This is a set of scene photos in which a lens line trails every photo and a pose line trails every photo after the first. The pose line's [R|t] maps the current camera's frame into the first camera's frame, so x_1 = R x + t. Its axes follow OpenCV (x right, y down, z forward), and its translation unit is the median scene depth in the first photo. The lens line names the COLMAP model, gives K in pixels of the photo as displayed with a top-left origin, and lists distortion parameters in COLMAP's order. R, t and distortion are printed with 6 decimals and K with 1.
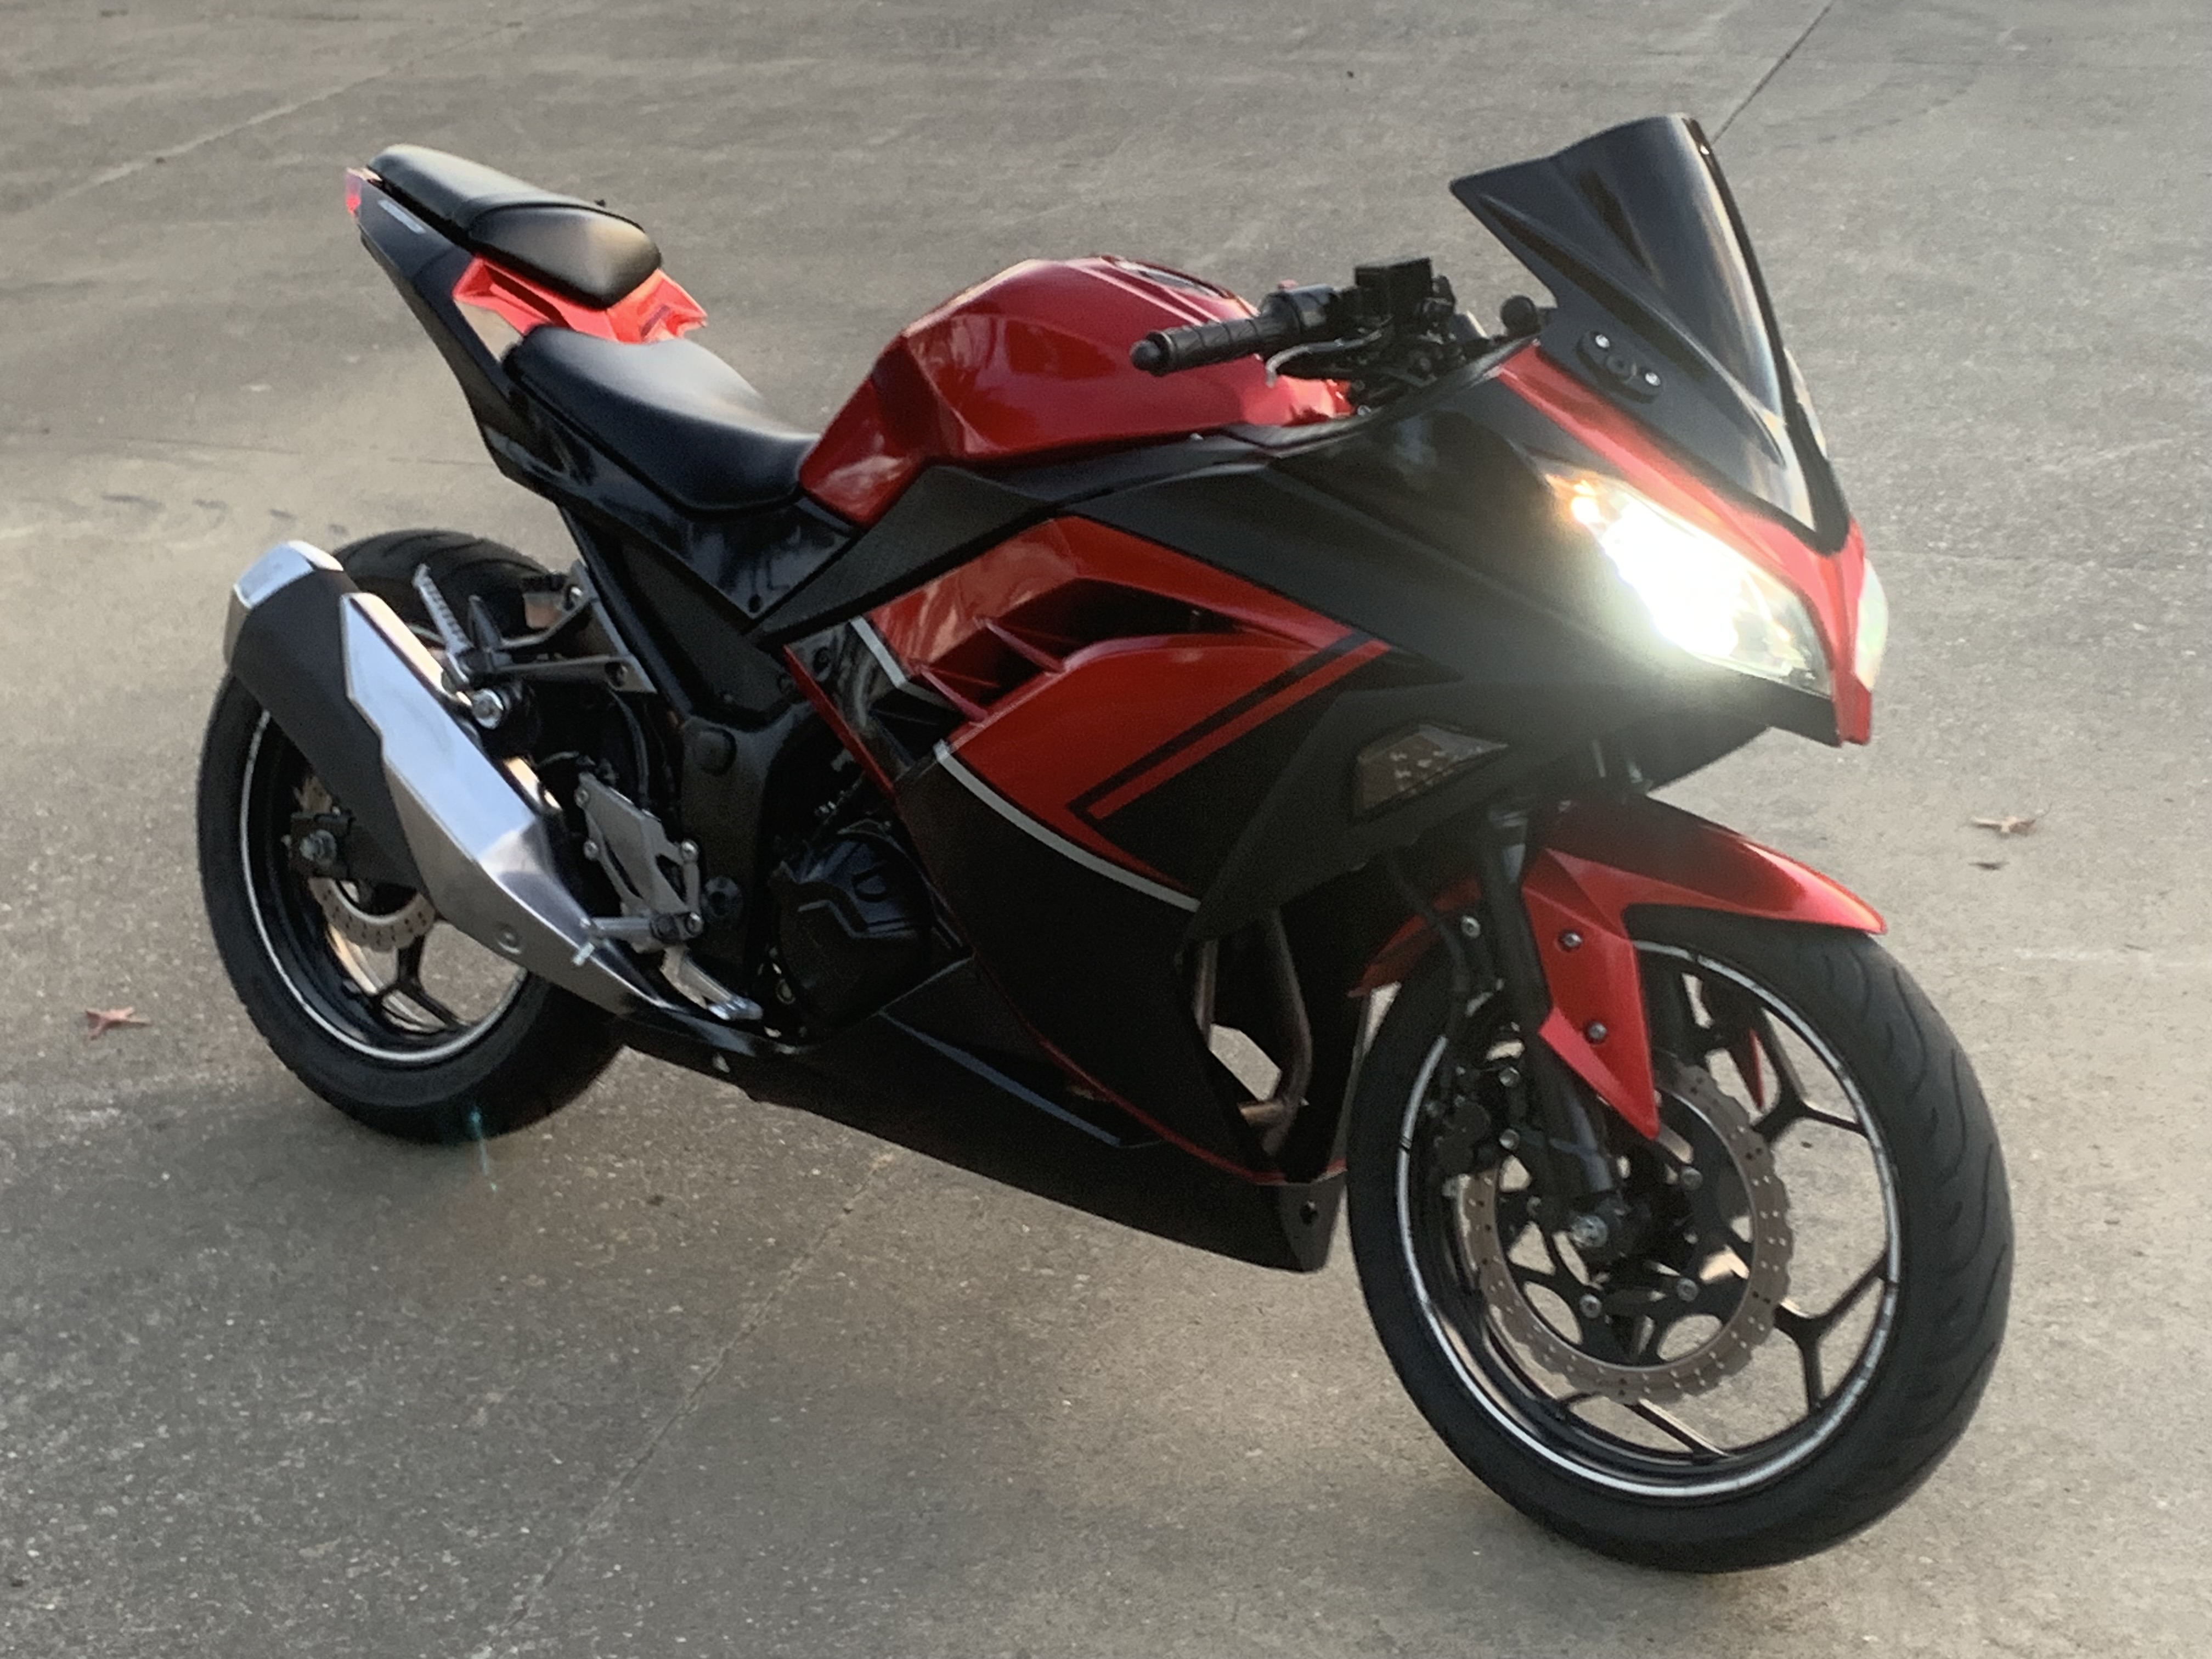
lens RADIAL K [[3717.0, 0, 1053.9], [0, 3717.0, 823.7], [0, 0, 1]] dist [0.110658, 0.000000]
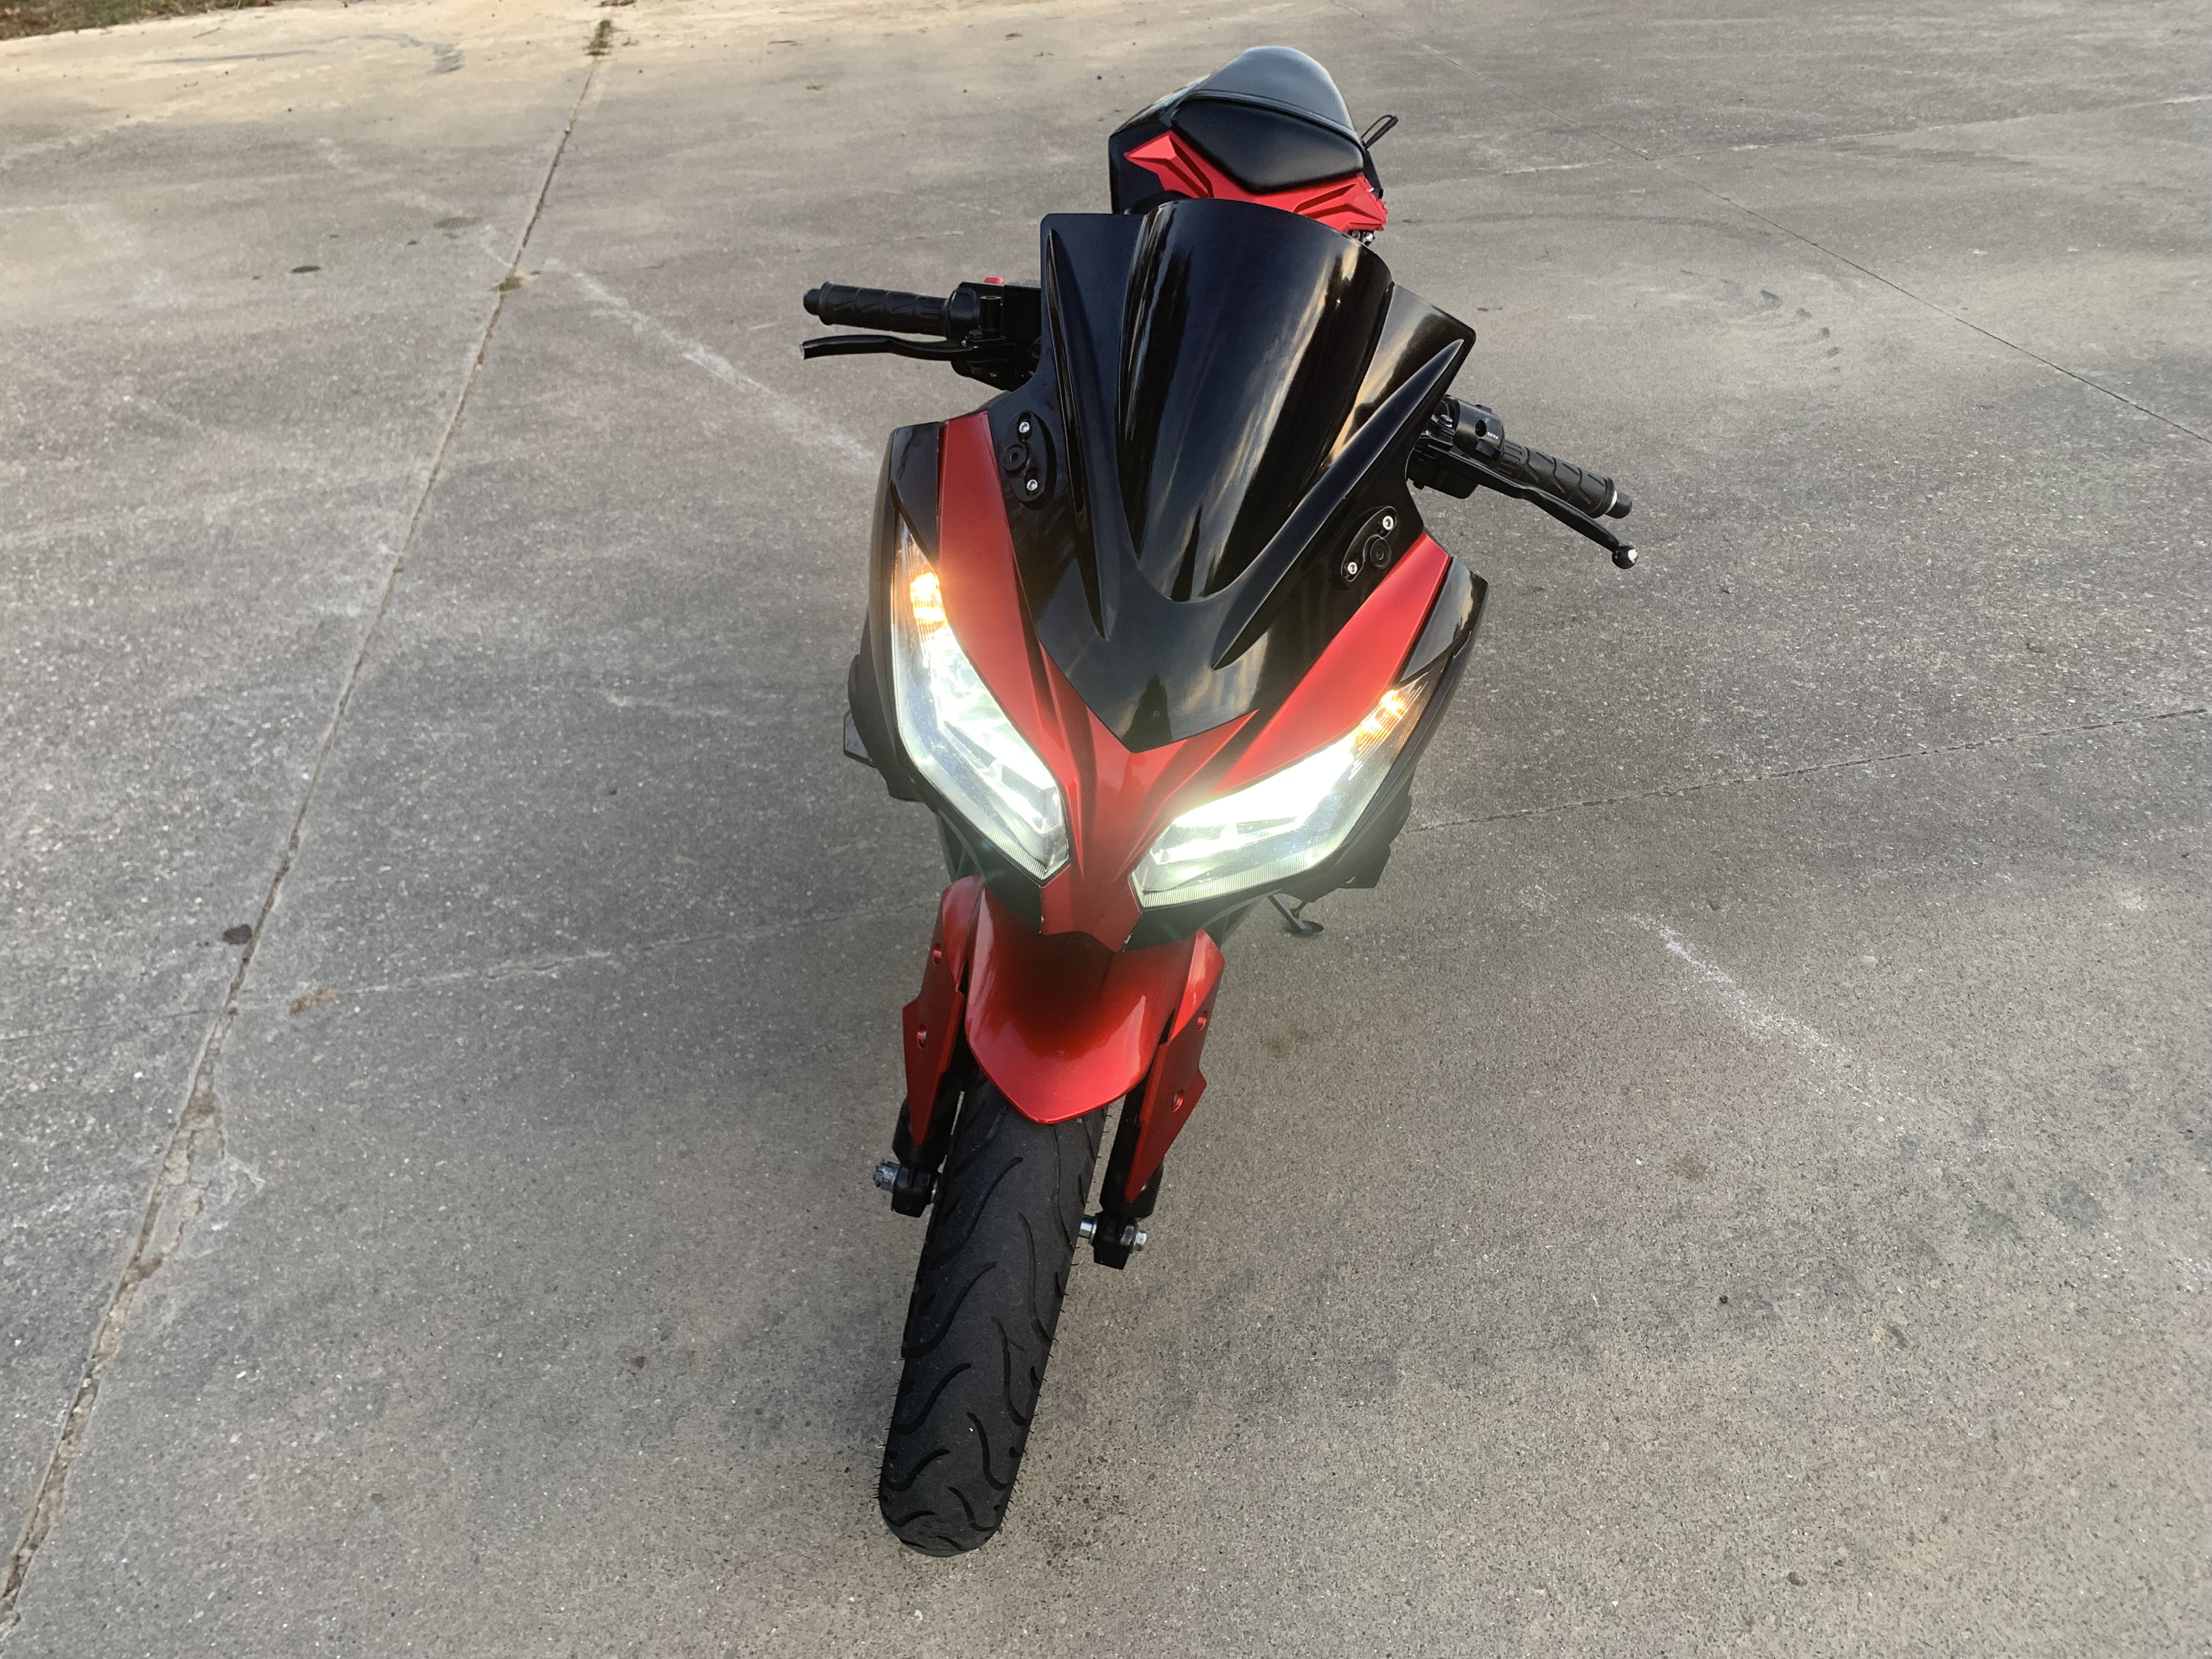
lens RADIAL K [[1696.9, 0, 1081.4], [0, 1696.9, 826.9], [0, 0, 1]] dist [0.012072, -0.010159]
pose [[0.488426, 0.499426, -0.715552, 0.435767], [-0.287933, 0.866331, 0.408124, -0.189163], [0.823732, 0.006692, 0.566939, 0.665910]]
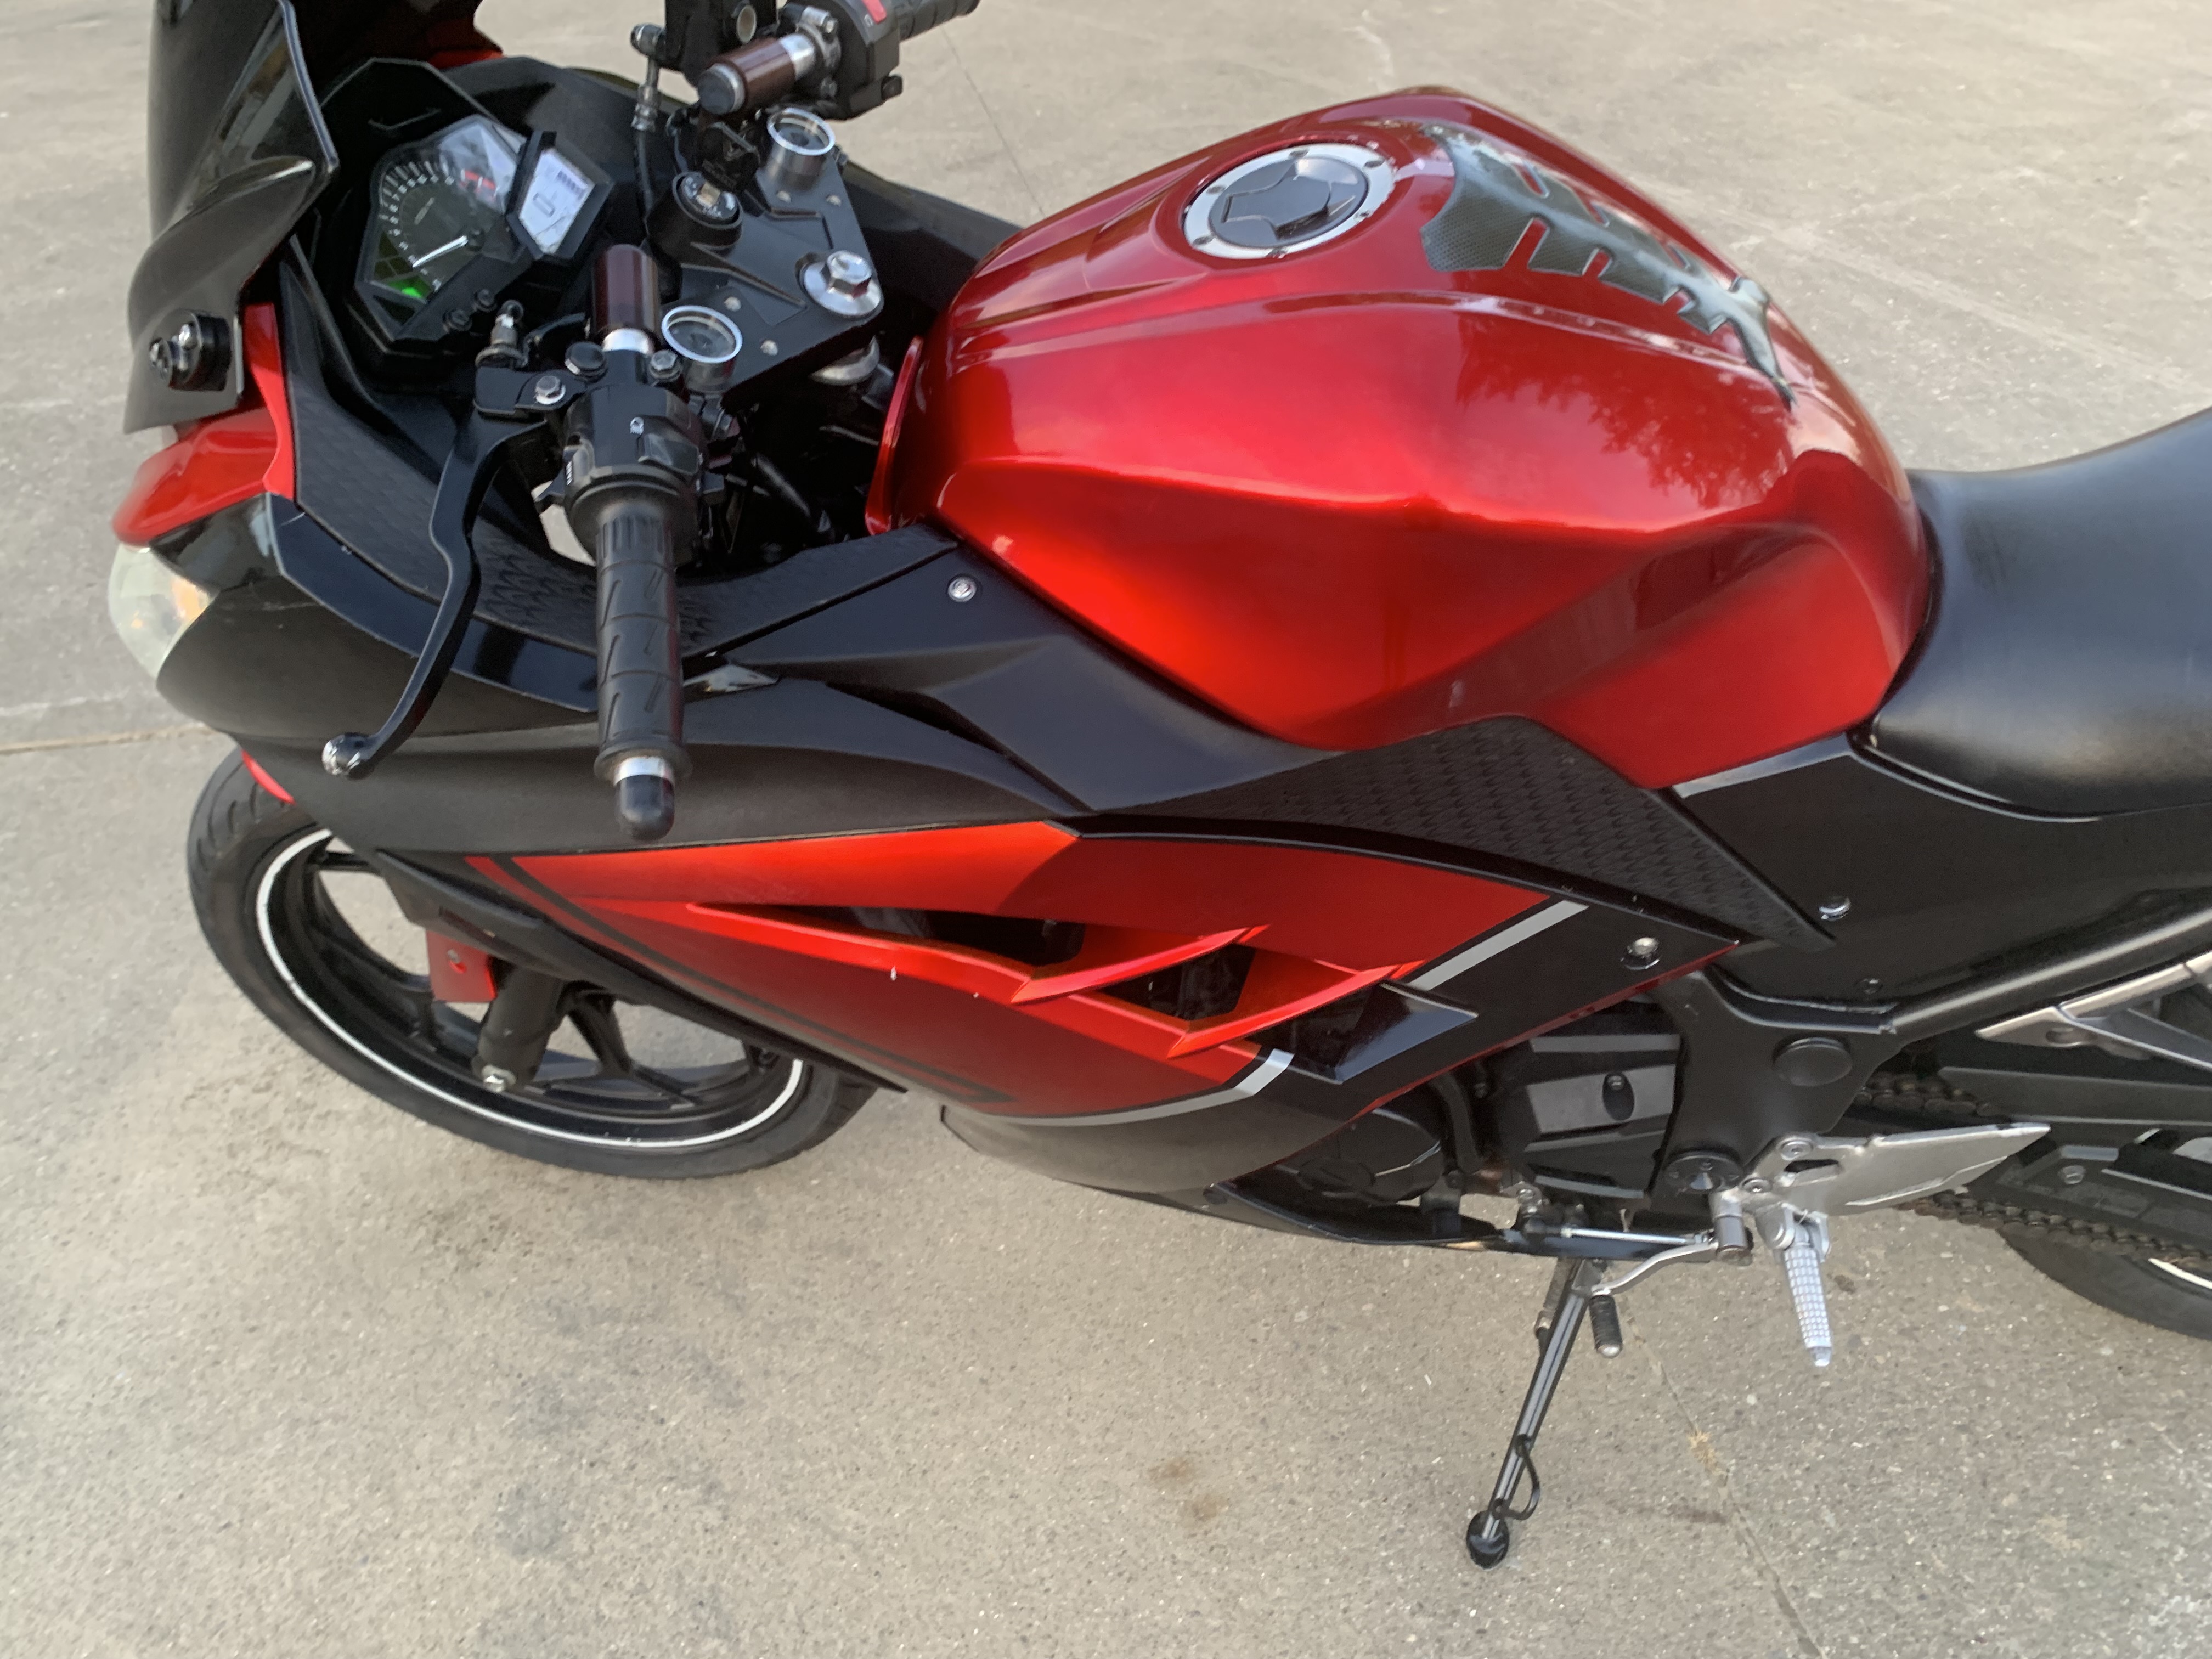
lens RADIAL K [[1696.9, 0, 1072.3], [0, 1696.9, 852.3], [0, 0, 1]] dist [0.012072, -0.010159]
pose [[-0.882077, 0.321414, -0.344432, 0.170726], [-0.113833, 0.564036, 0.817866, -0.284969], [0.457146, 0.760629, -0.460936, 1.148640]]
